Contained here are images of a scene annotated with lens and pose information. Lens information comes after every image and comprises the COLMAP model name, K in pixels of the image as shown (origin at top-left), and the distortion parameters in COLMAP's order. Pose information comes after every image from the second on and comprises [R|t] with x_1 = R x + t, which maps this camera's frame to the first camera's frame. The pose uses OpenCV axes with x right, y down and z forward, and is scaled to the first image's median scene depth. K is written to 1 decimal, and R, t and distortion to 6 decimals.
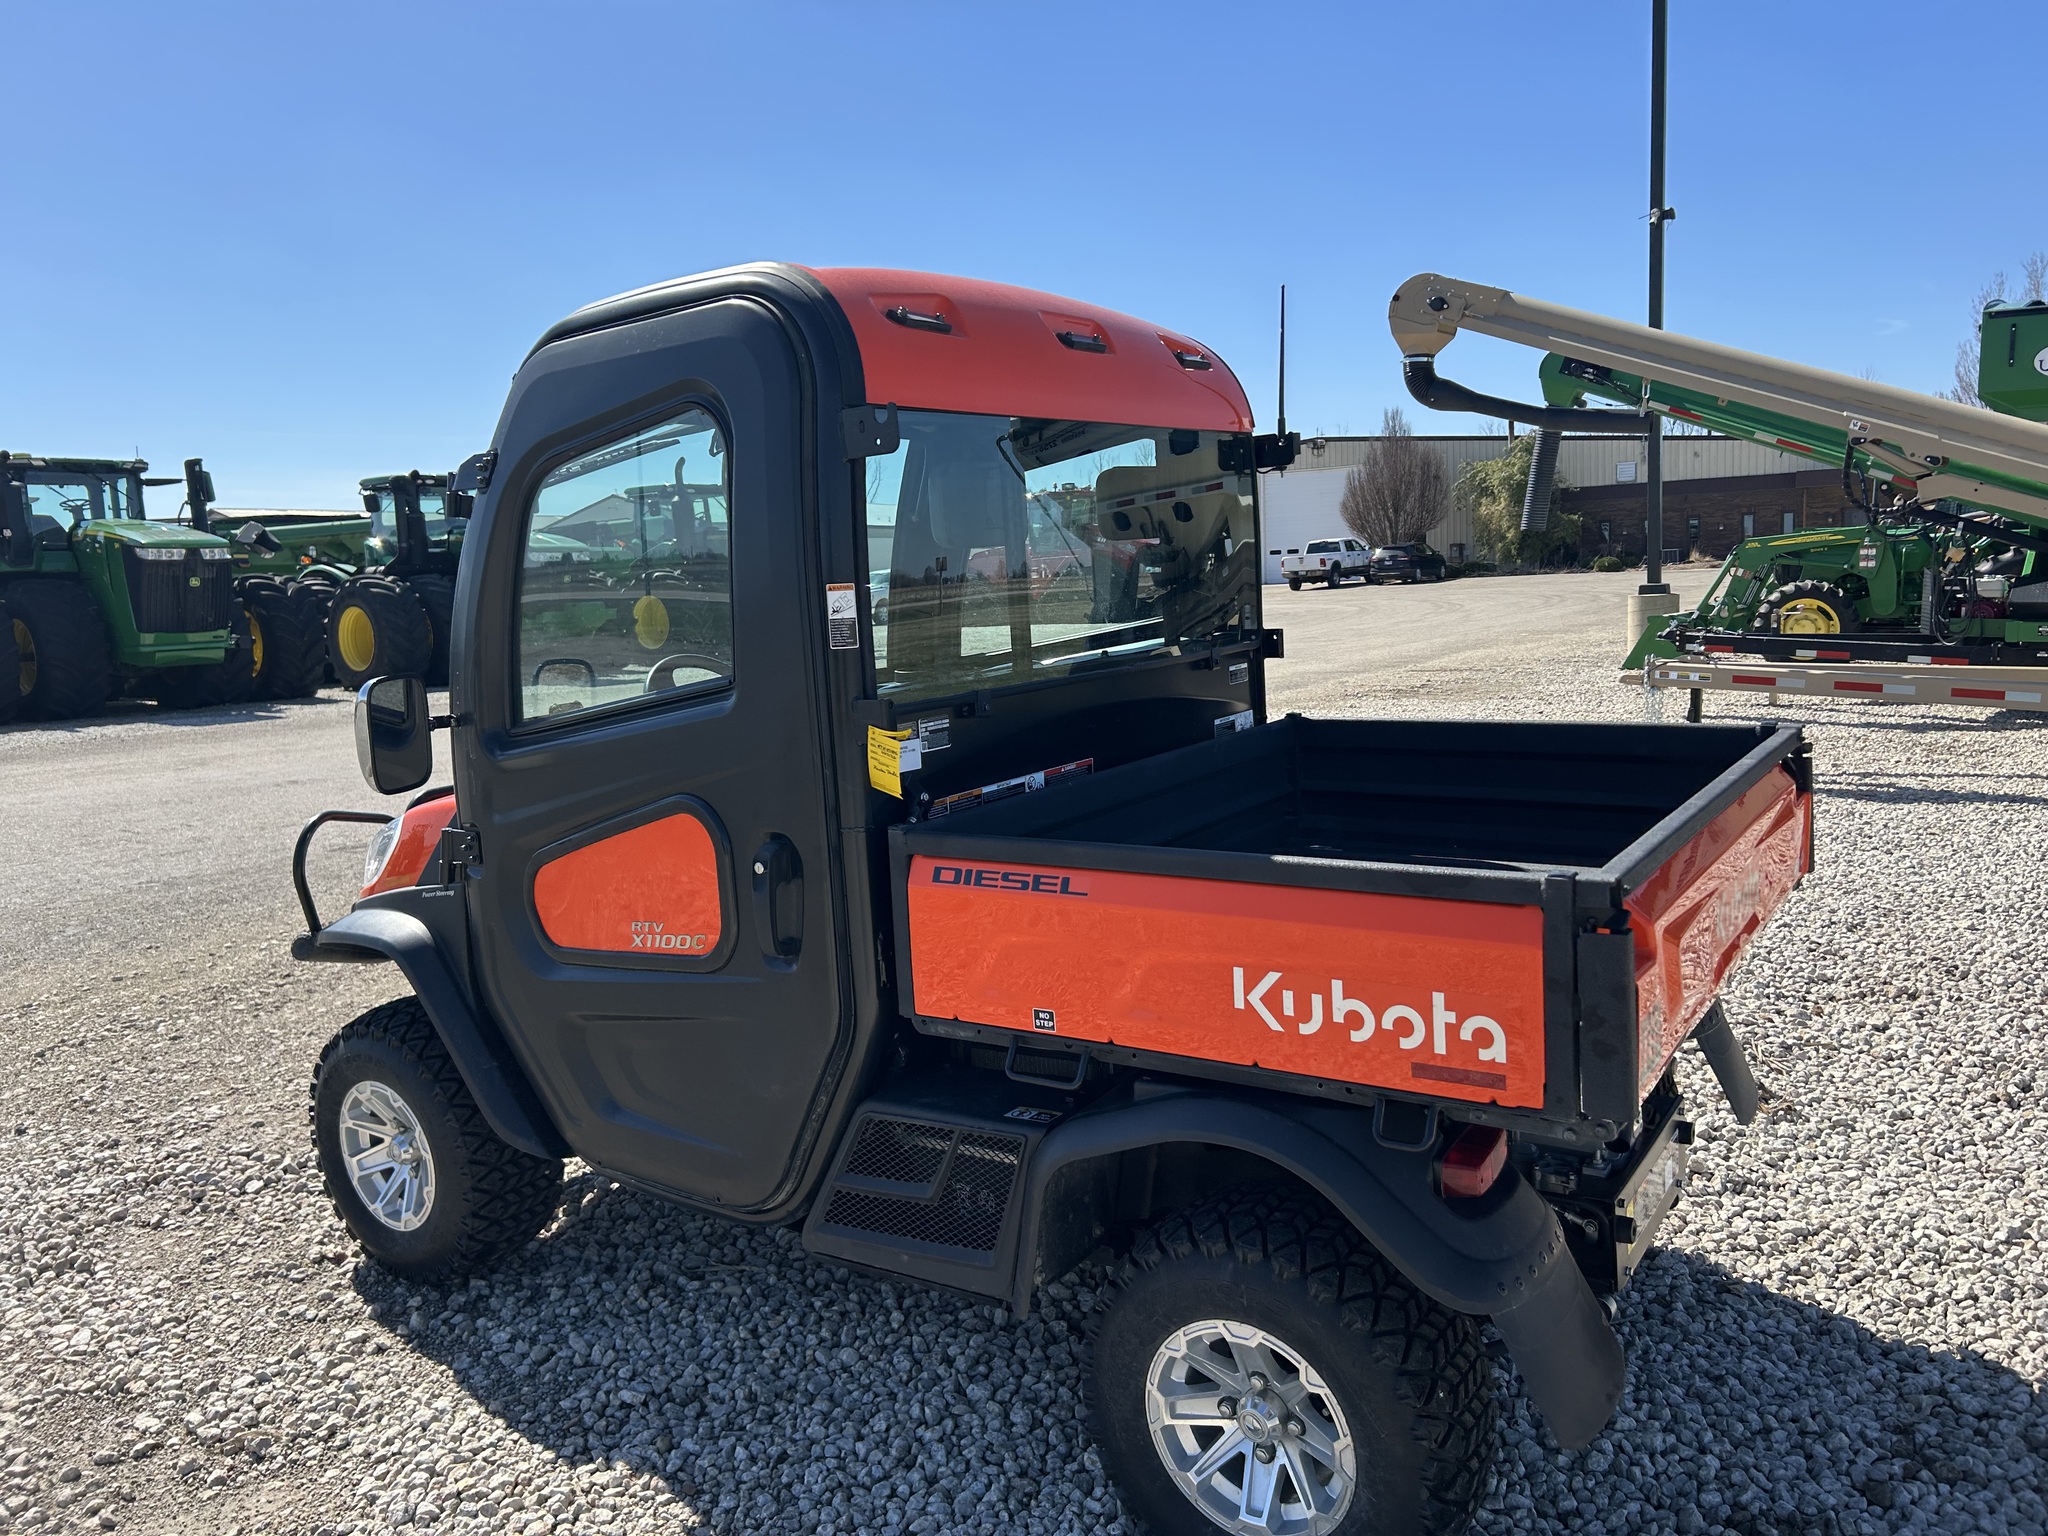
lens RADIAL K [[1538.4, 0, 1031.9], [0, 1538.4, 748.0], [0, 0, 1]] dist [0.061071, -0.078752]
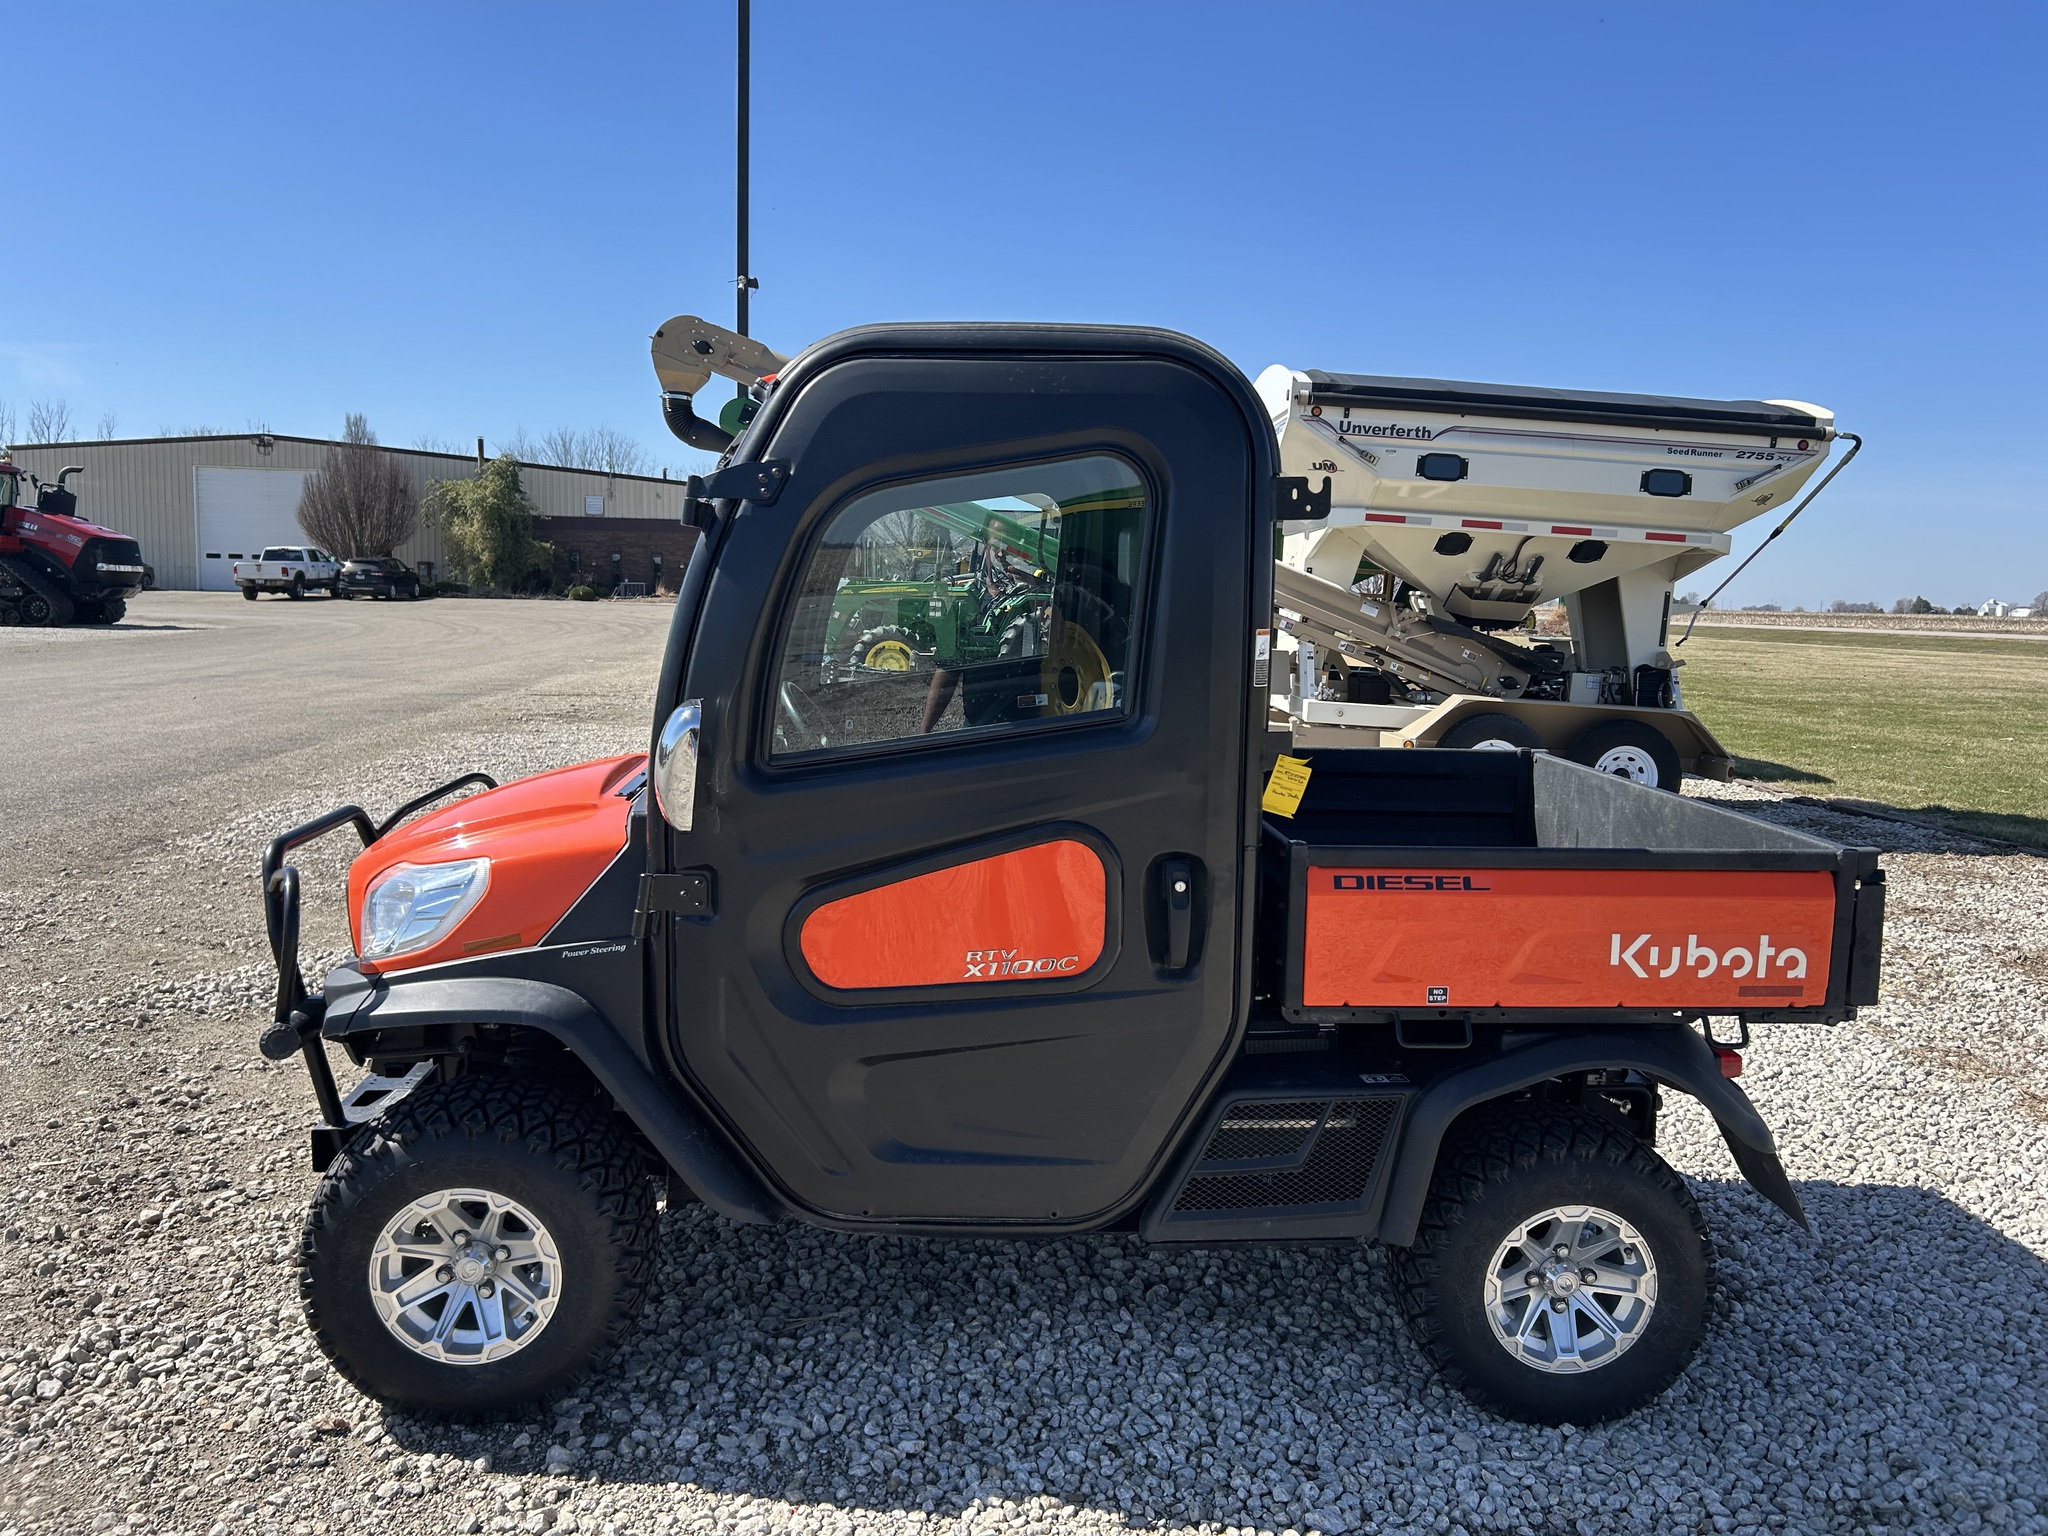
lens RADIAL K [[1538.4, 0, 1031.9], [0, 1538.4, 748.0], [0, 0, 1]] dist [0.061071, -0.078752]
pose [[0.784503, -0.003055, 0.620117, -0.211362], [0.012661, 0.999858, -0.011090, -0.002146], [-0.619995, 0.016551, 0.784431, 0.048478]]
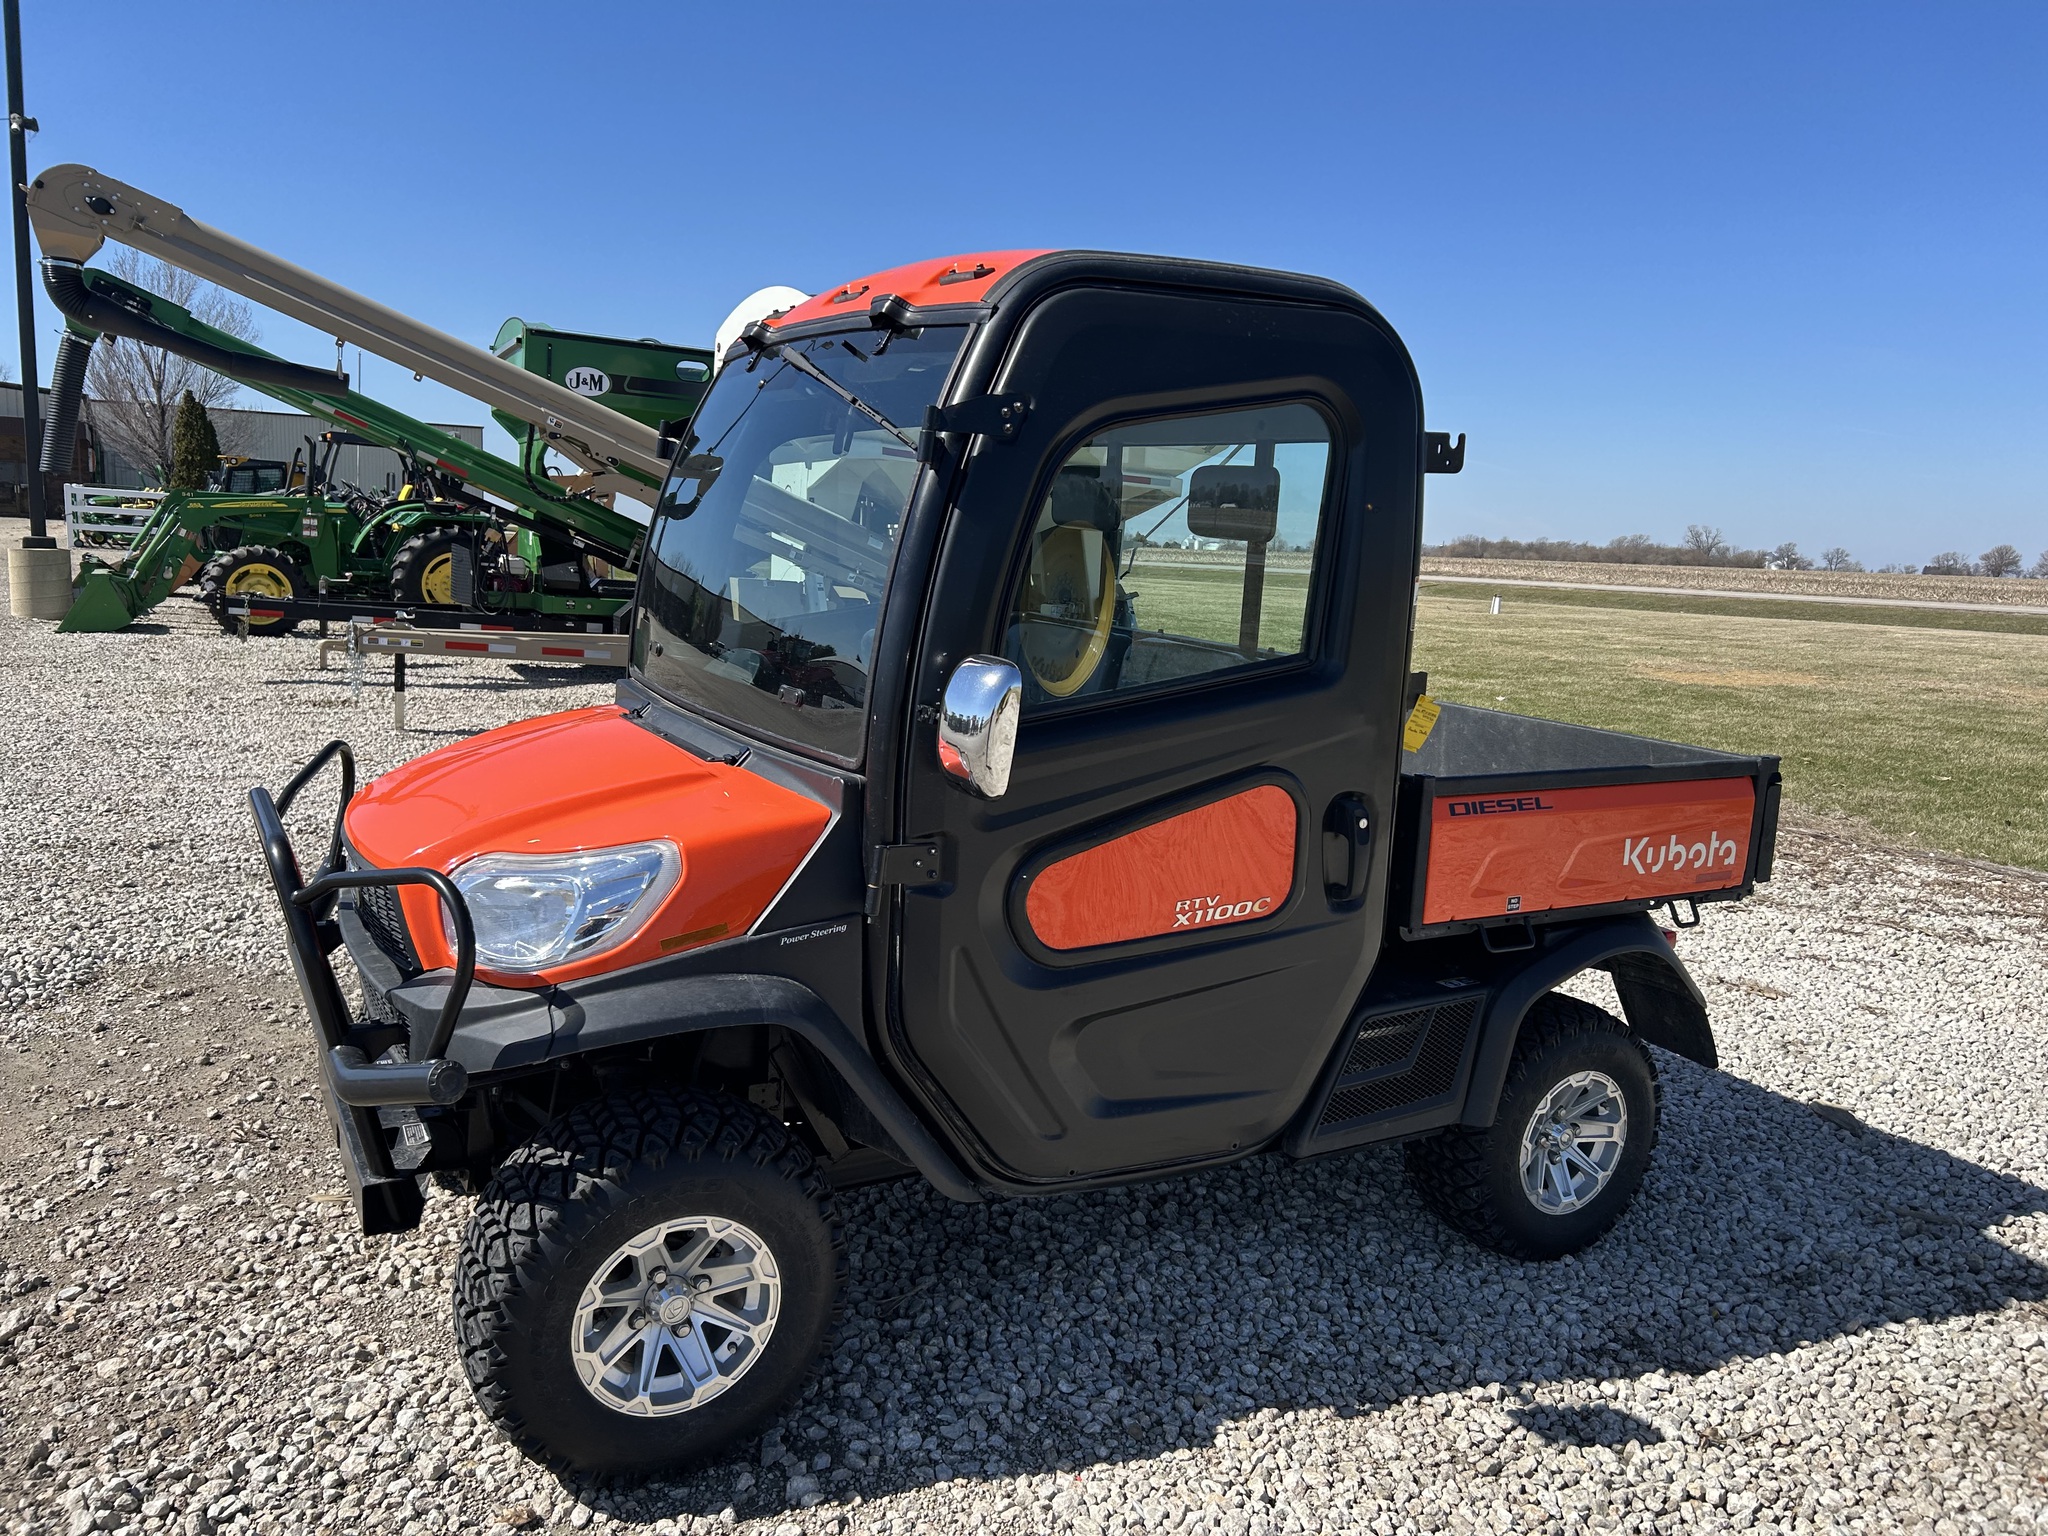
lens RADIAL K [[1540.9, 0, 1024.0], [0, 1540.9, 768.0], [0, 0, 1]] dist [0.016672, -0.011519]
pose [[0.445135, -0.072929, 0.892489, -0.296395], [0.038938, 0.997312, 0.062074, -0.009989], [-0.894617, 0.007121, 0.446778, 0.162277]]
